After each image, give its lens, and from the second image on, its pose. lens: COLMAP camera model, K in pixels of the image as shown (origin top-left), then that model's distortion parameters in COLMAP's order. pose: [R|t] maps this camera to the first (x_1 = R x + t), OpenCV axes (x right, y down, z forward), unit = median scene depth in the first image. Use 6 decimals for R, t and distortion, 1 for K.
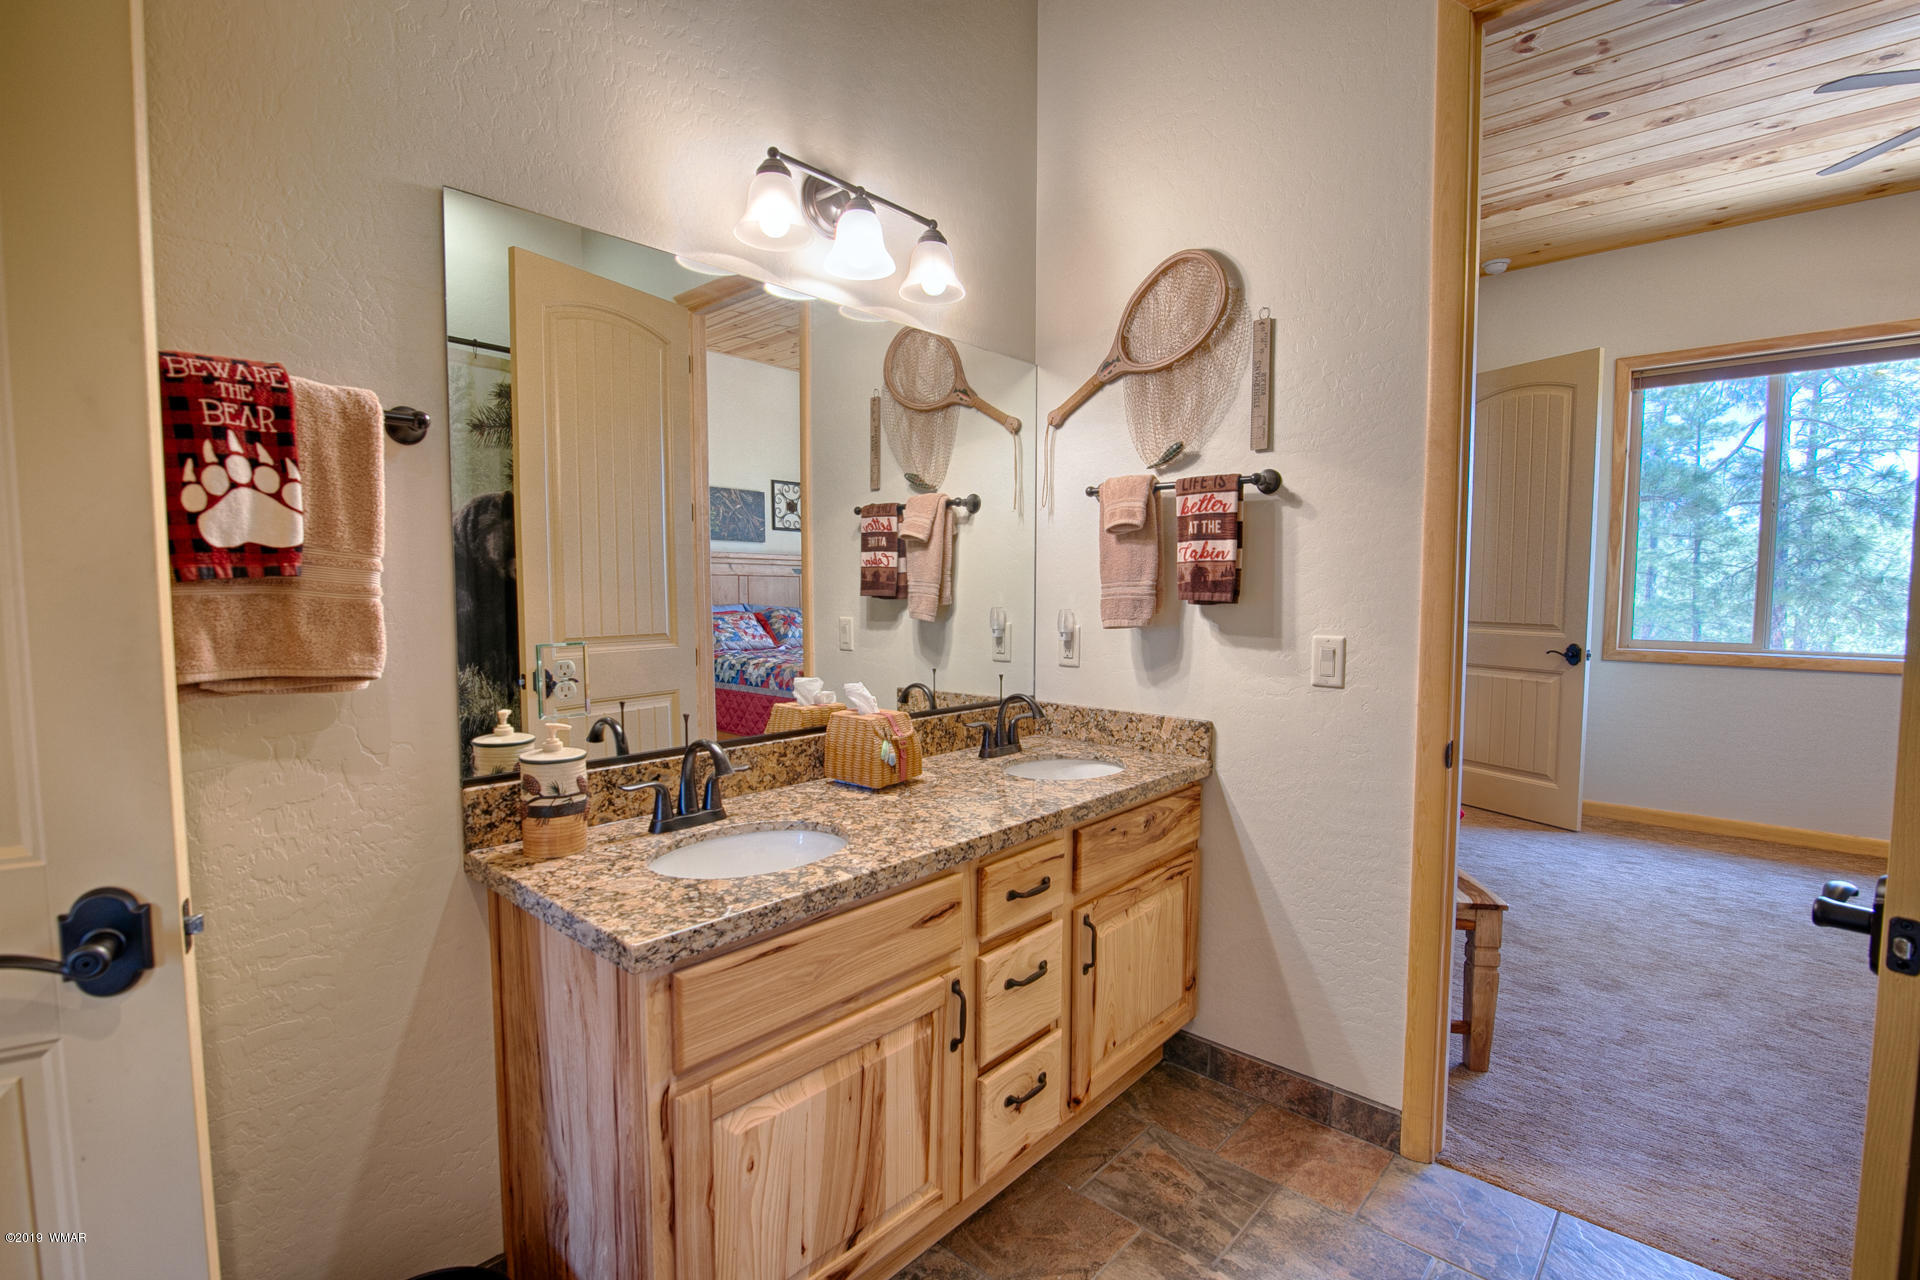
lens RADIAL K [[885.5, 0, 957.2], [0, 885.5, 642.2], [0, 0, 1]] dist [-0.018403, 0.000543]
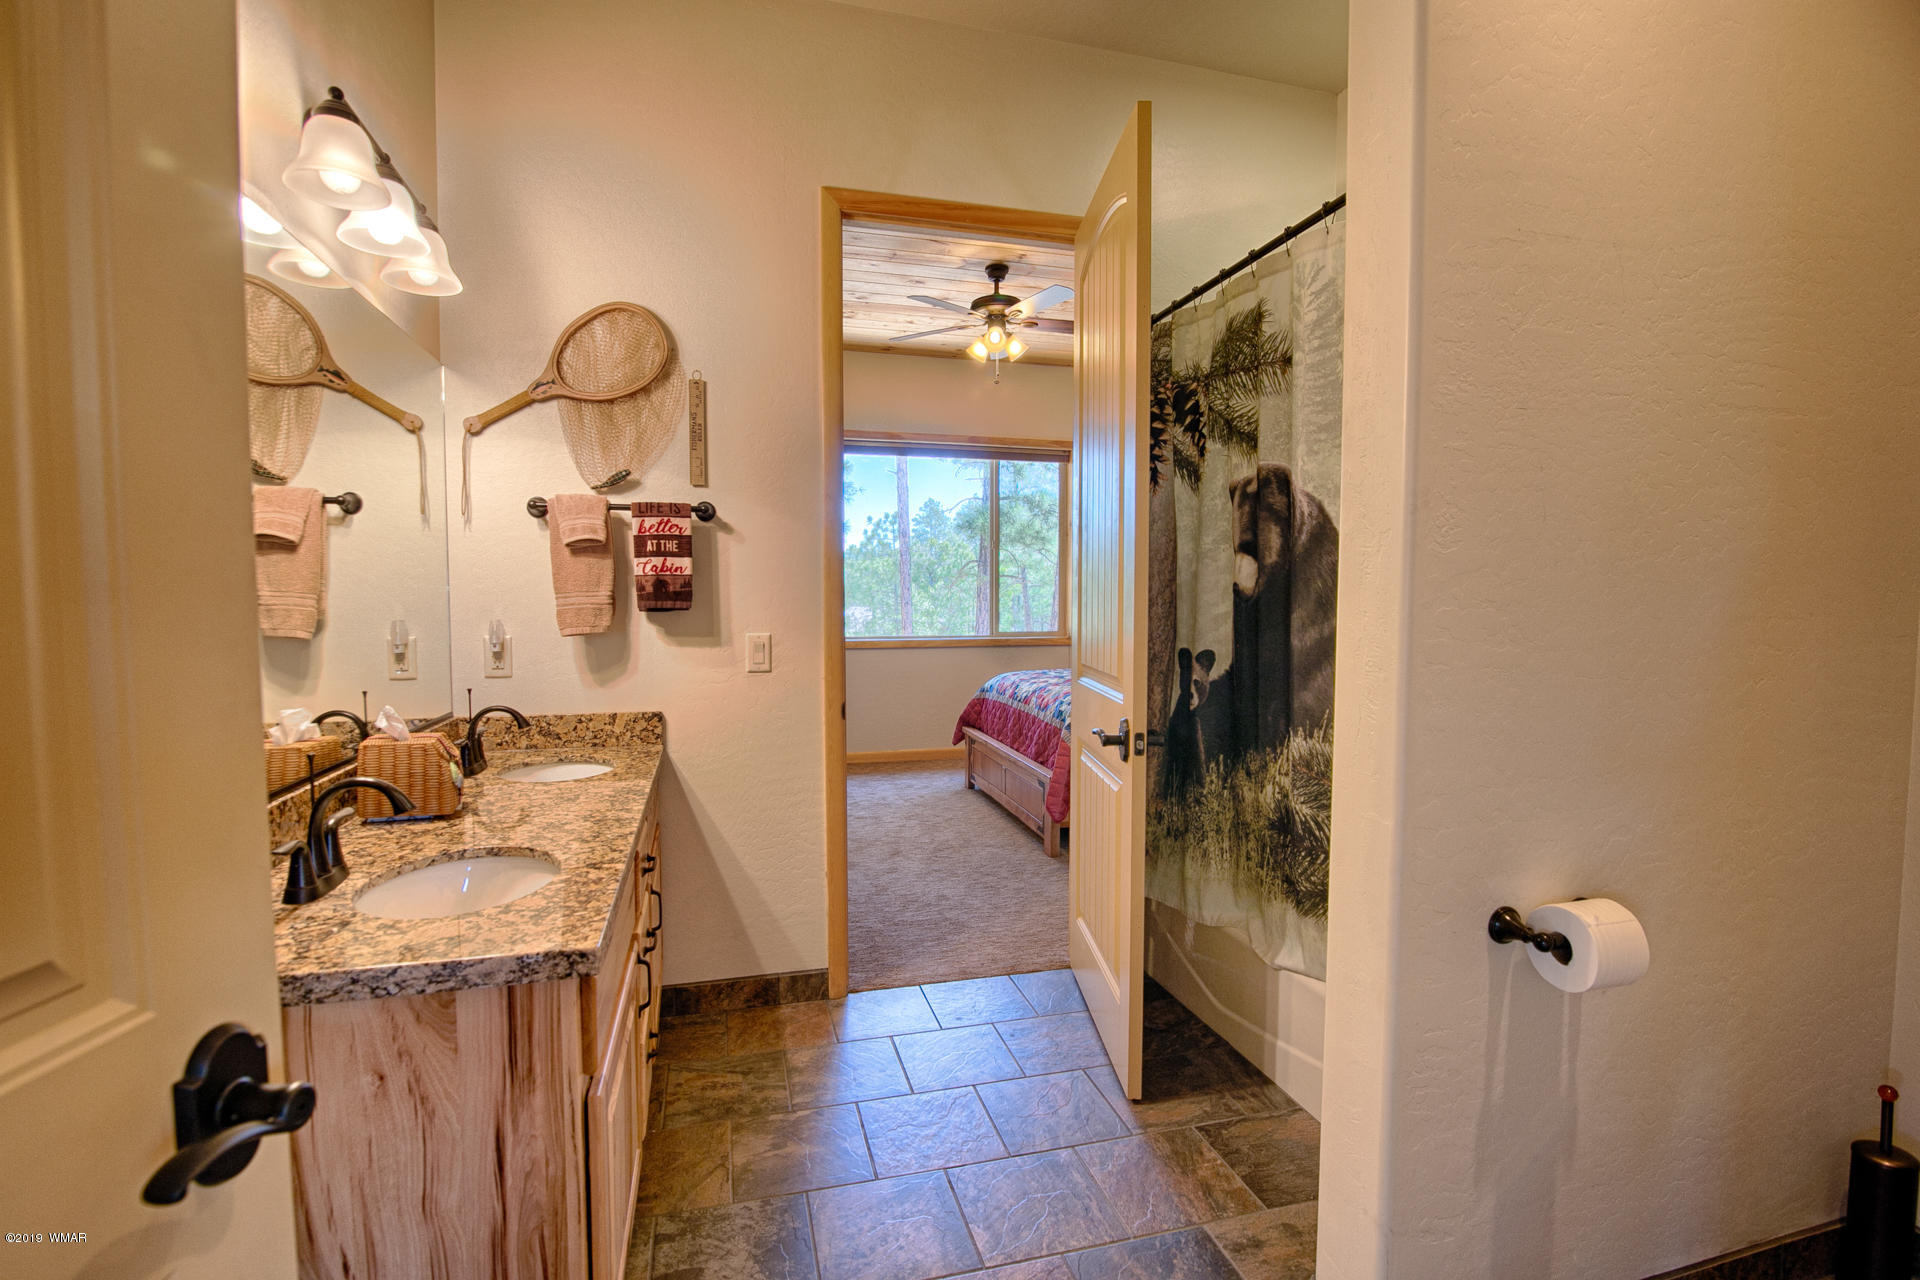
lens RADIAL K [[885.5, 0, 955.6], [0, 885.5, 640.9], [0, 0, 1]] dist [-0.018403, 0.000543]
pose [[0.537014, -0.045939, 0.842322, -0.504762], [0.055975, 0.998256, 0.018757, -0.003949], [-0.841714, 0.037076, 0.538649, 0.040719]]
